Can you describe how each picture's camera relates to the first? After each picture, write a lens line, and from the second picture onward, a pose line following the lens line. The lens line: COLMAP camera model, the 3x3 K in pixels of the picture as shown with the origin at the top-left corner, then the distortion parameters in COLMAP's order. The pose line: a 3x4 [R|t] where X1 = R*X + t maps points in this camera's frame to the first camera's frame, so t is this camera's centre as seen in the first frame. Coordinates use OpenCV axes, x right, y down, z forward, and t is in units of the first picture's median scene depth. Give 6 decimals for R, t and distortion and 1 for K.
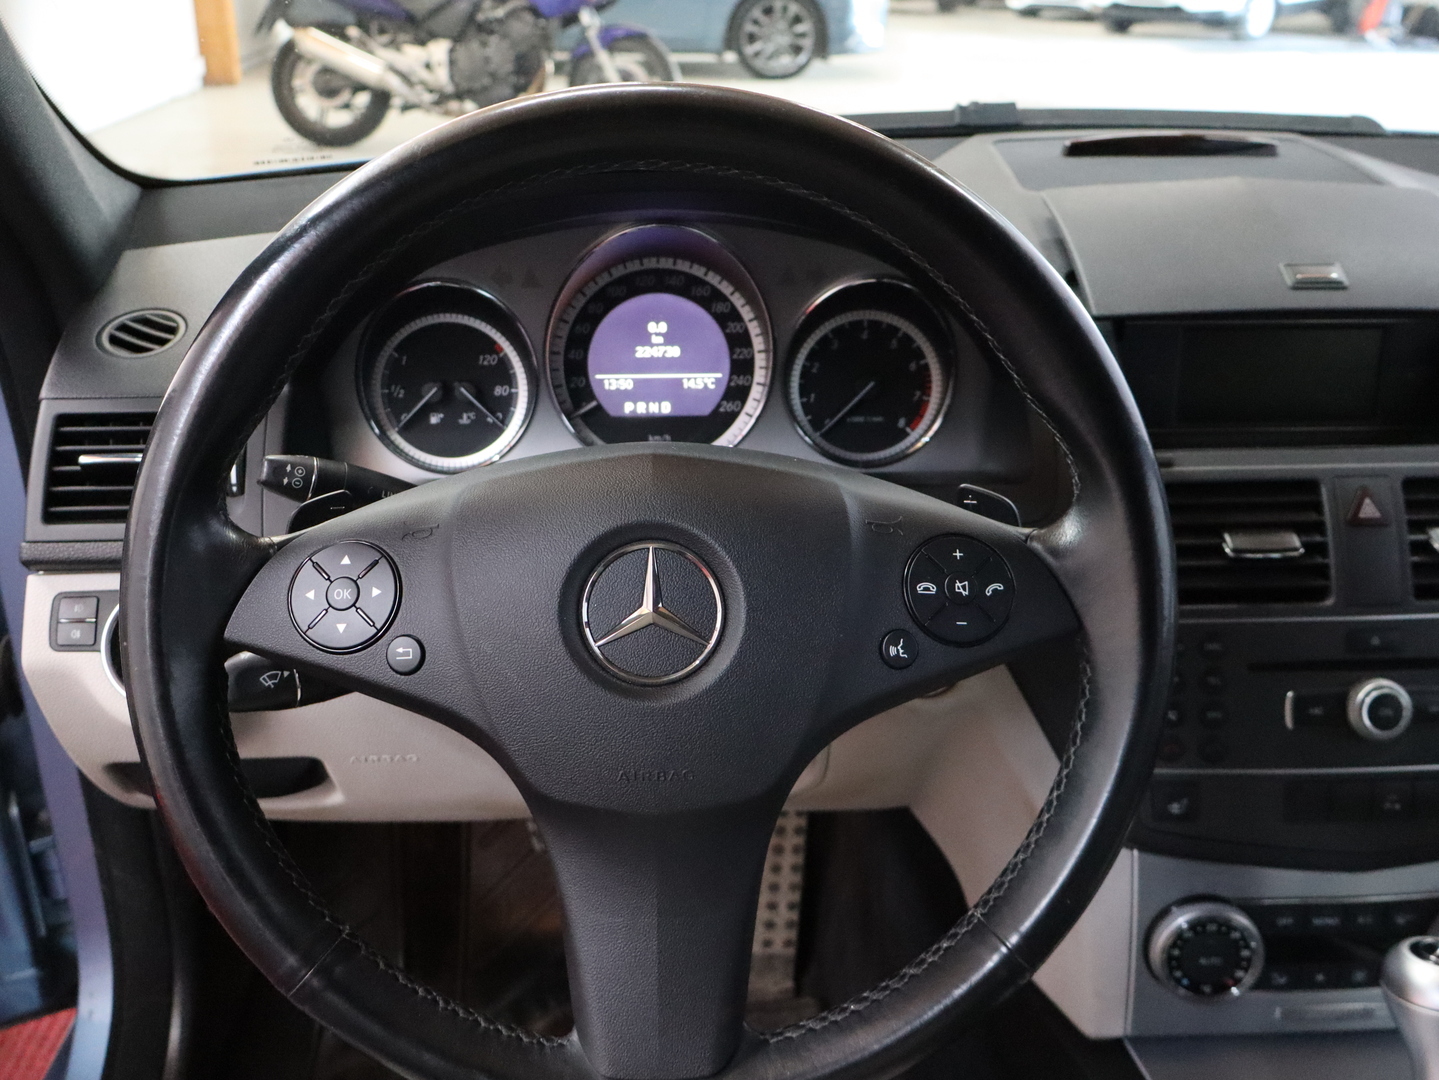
lens RADIAL K [[1366.3, 0, 724.9], [0, 1366.3, 539.3], [0, 0, 1]] dist [0.009245, 0.000000]
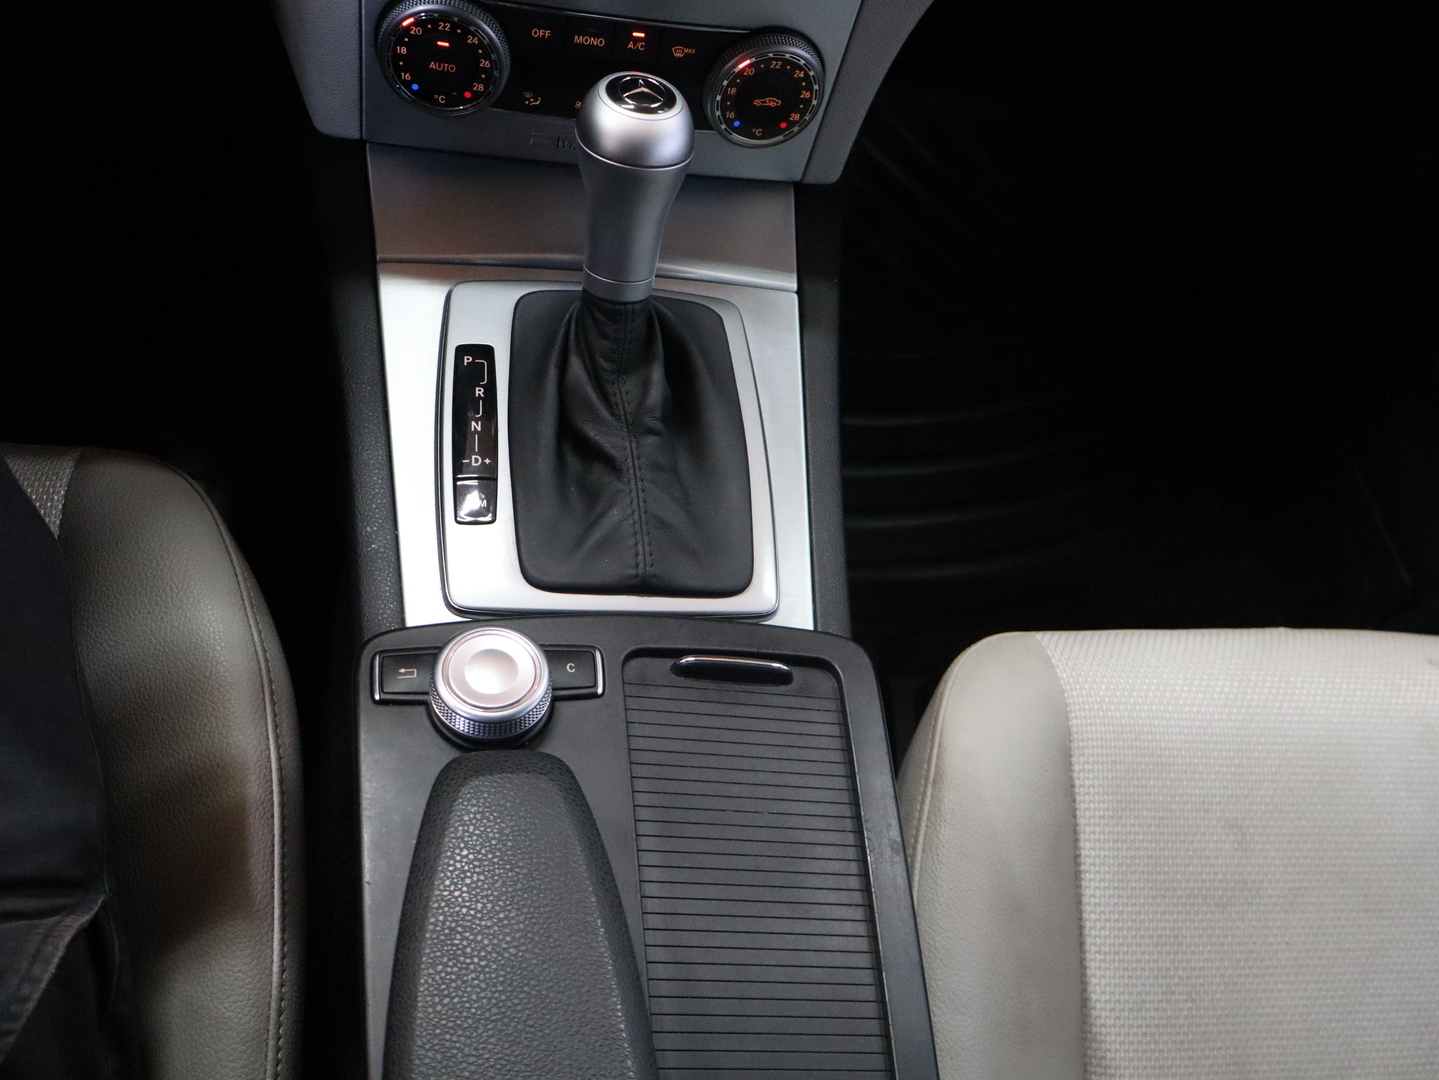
lens RADIAL K [[1366.3, 0, 678.4], [0, 1366.3, 521.9], [0, 0, 1]] dist [0.009245, 0.000000]
pose [[0.978901, 0.092953, 0.181970, 0.330833], [-0.183230, 0.793478, 0.580362, 0.013982], [-0.090443, -0.601459, 0.793768, 0.135993]]
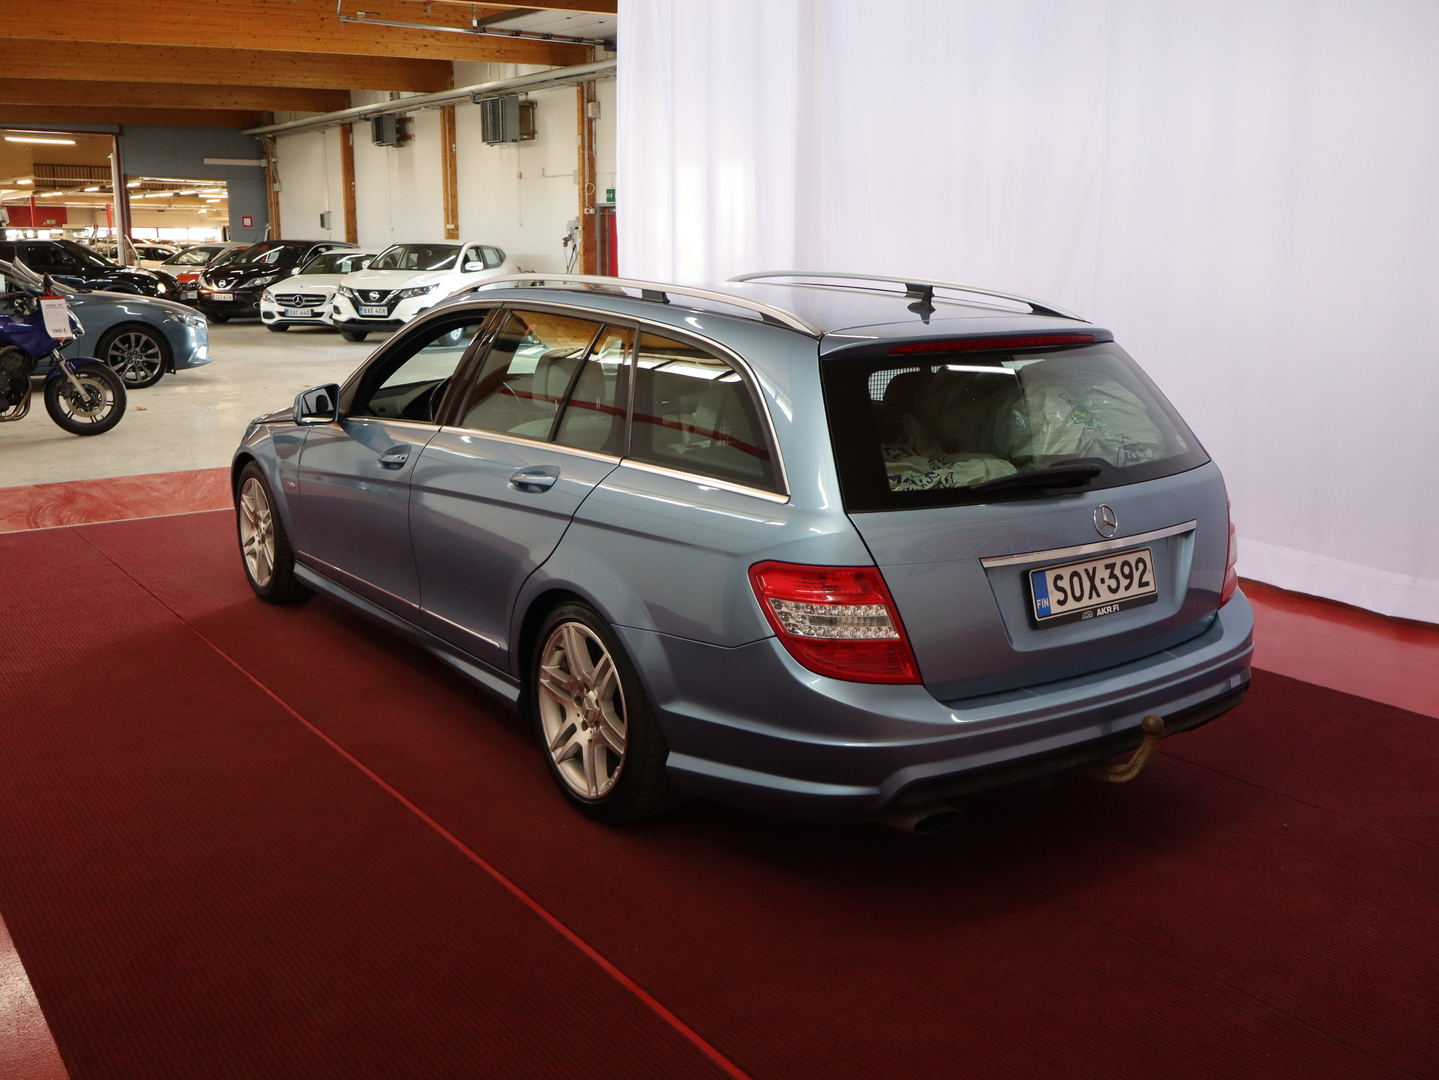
lens RADIAL K [[1366.3, 0, 722.3], [0, 1366.3, 540.3], [0, 0, 1]] dist [0.009245, 0.000000]
pose [[0.850337, -0.123654, 0.511504, -2.289535], [0.224026, 0.964585, -0.139243, 1.653771], [-0.476171, 0.232994, 0.847924, -5.007198]]
